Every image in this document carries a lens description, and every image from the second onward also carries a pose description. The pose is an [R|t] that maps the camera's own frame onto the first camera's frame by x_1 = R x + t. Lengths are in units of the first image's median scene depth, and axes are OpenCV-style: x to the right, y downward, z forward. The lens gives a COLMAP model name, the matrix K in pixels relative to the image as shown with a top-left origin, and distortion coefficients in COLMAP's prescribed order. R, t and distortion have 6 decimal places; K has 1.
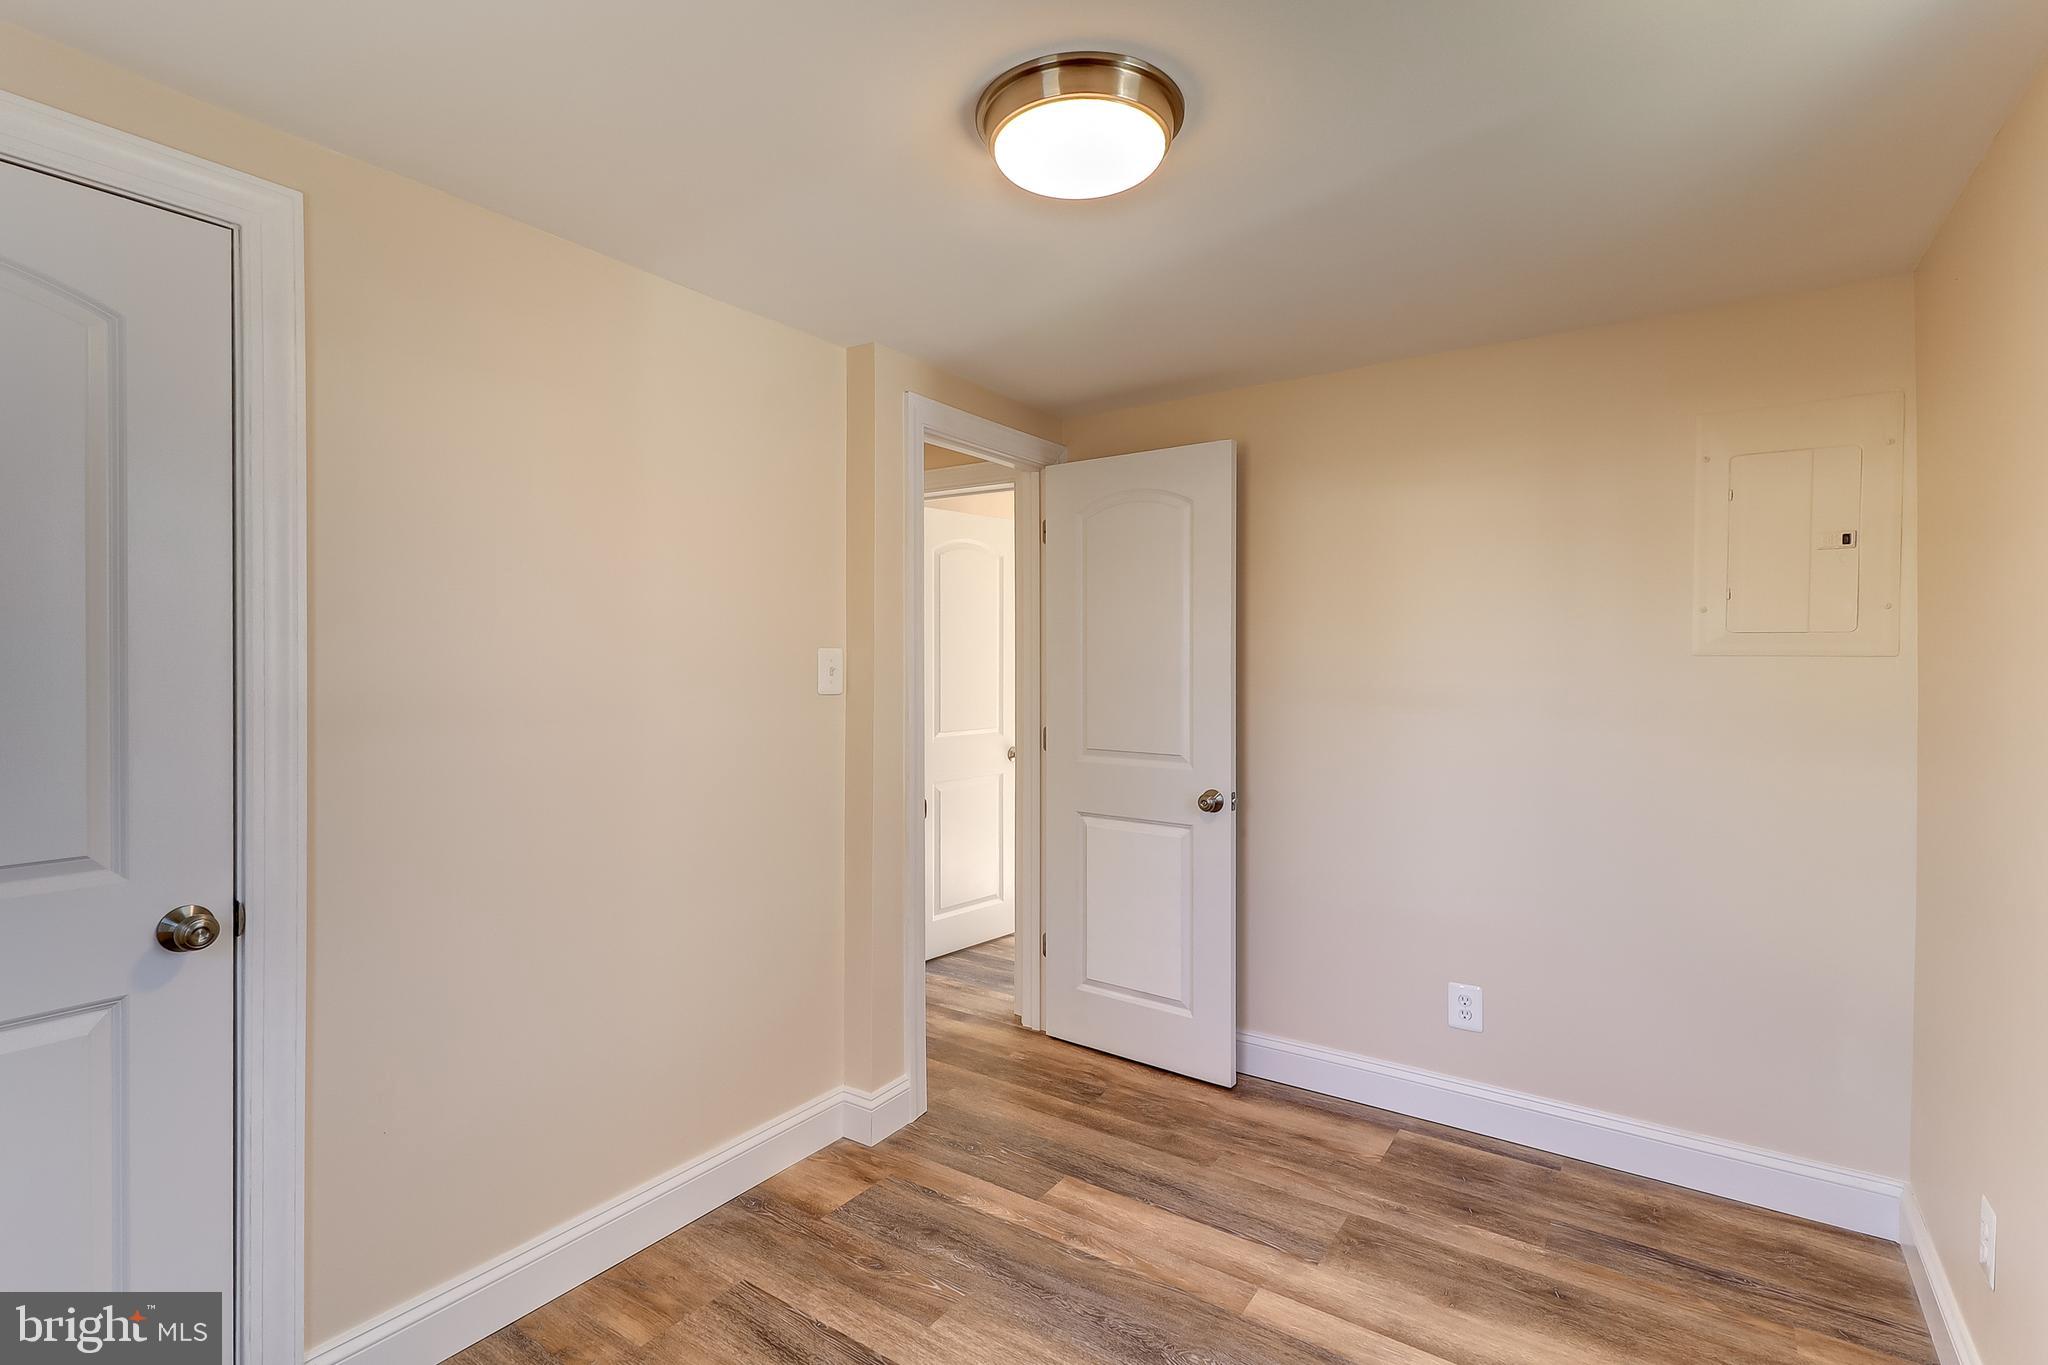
lens RADIAL K [[960.6, 0, 1019.7], [0, 960.6, 672.8], [0, 0, 1]] dist [0.016380, -0.012778]
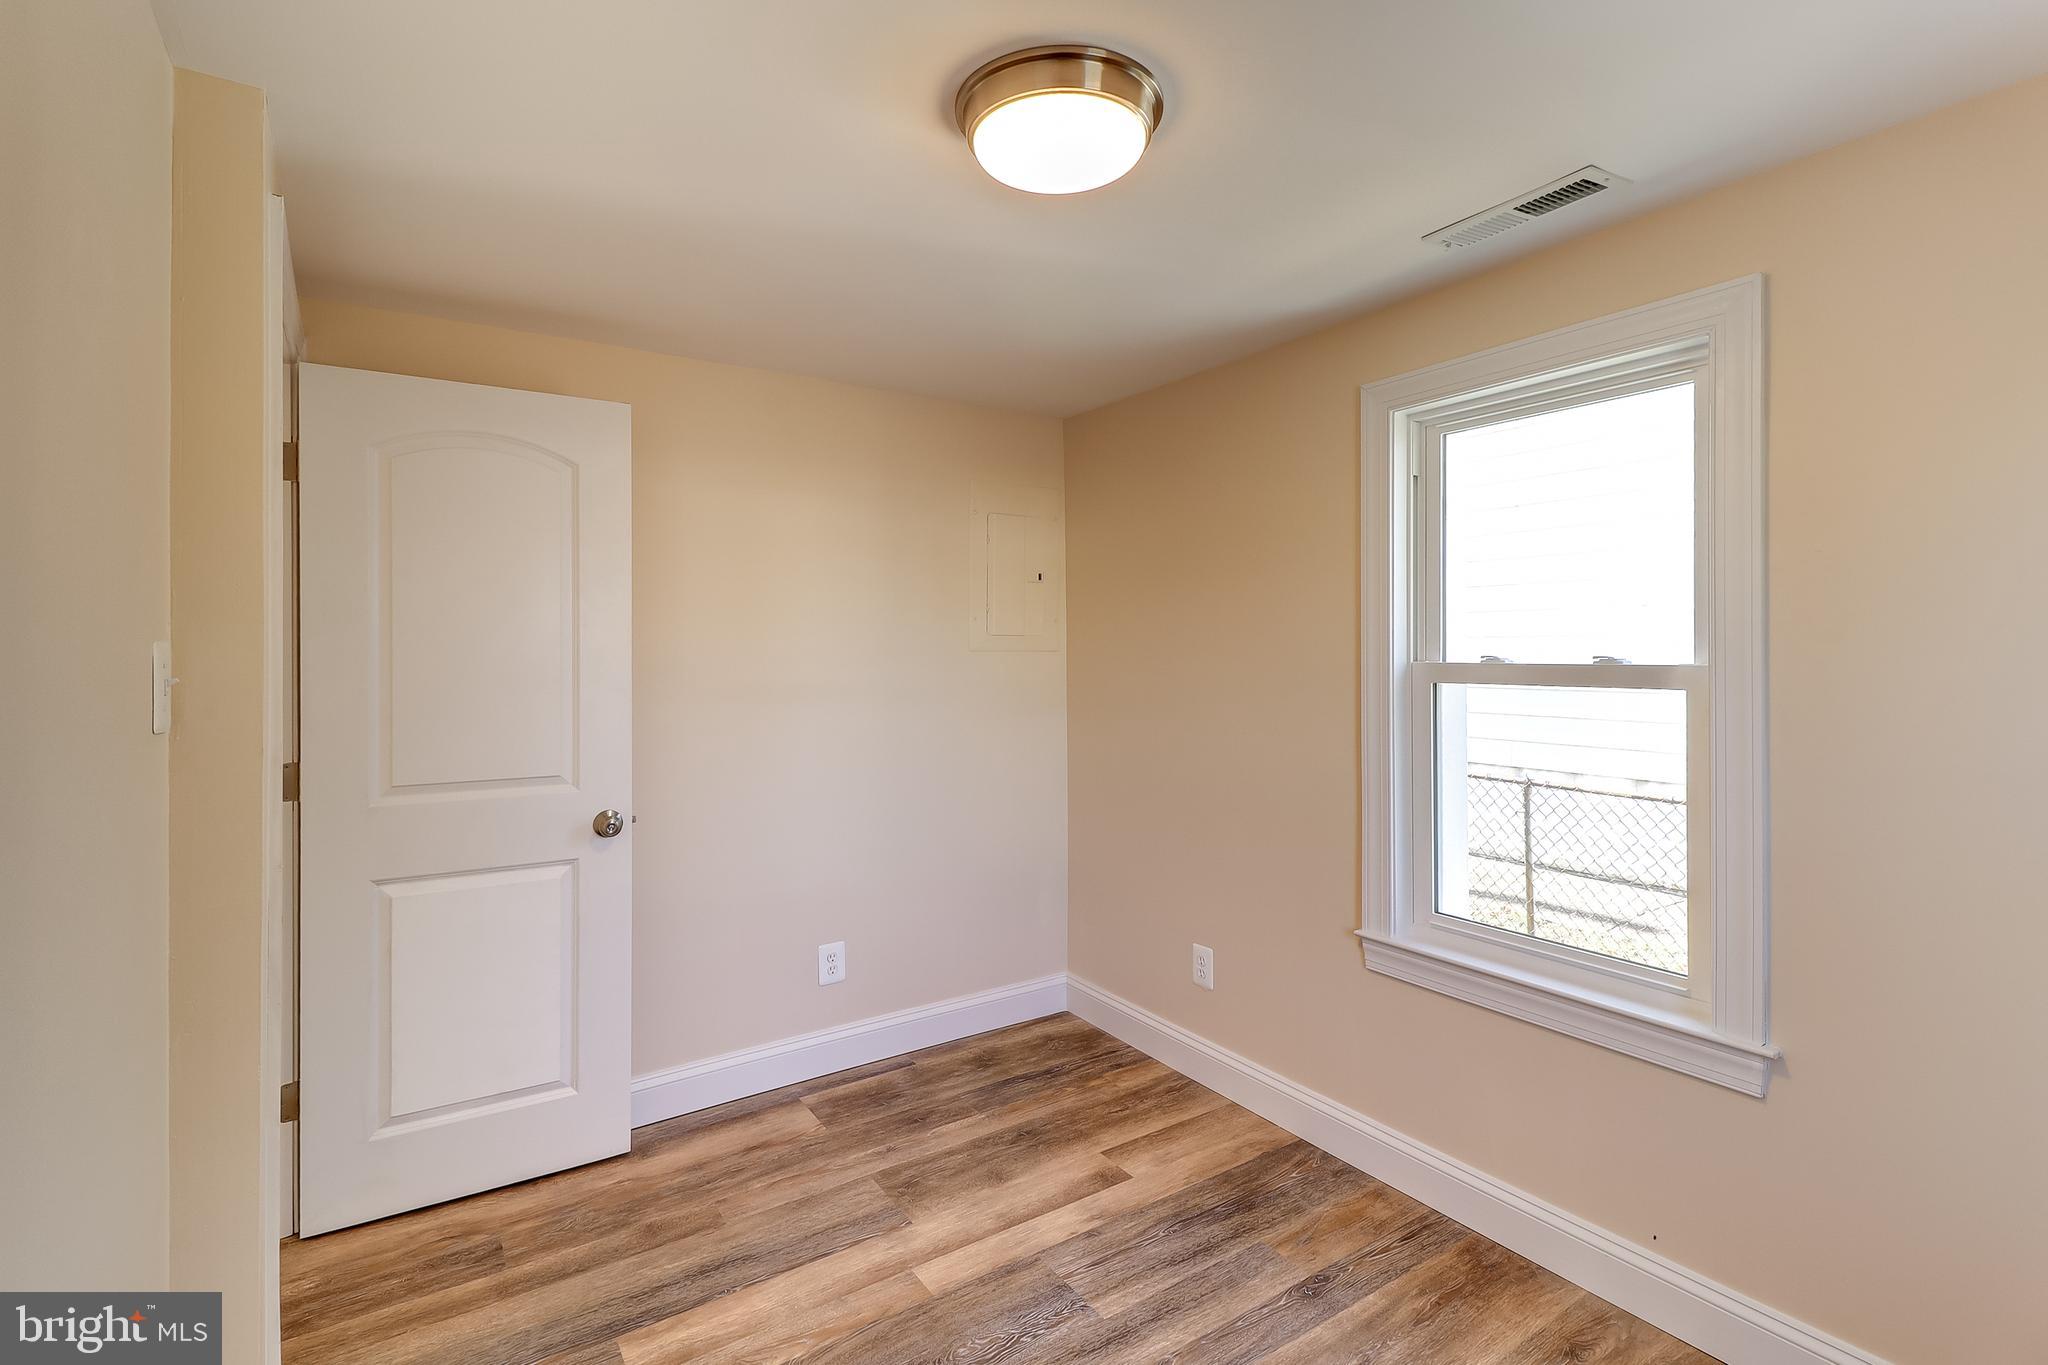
lens RADIAL K [[950.6, 0, 1024.0], [0, 950.6, 682.5], [0, 0, 1]] dist [0.016204, -0.014362]
pose [[0.362813, -0.037533, 0.931106, -0.528628], [0.020392, 0.999269, 0.032335, -0.009854], [-0.931639, 0.007256, 0.363313, 0.440497]]
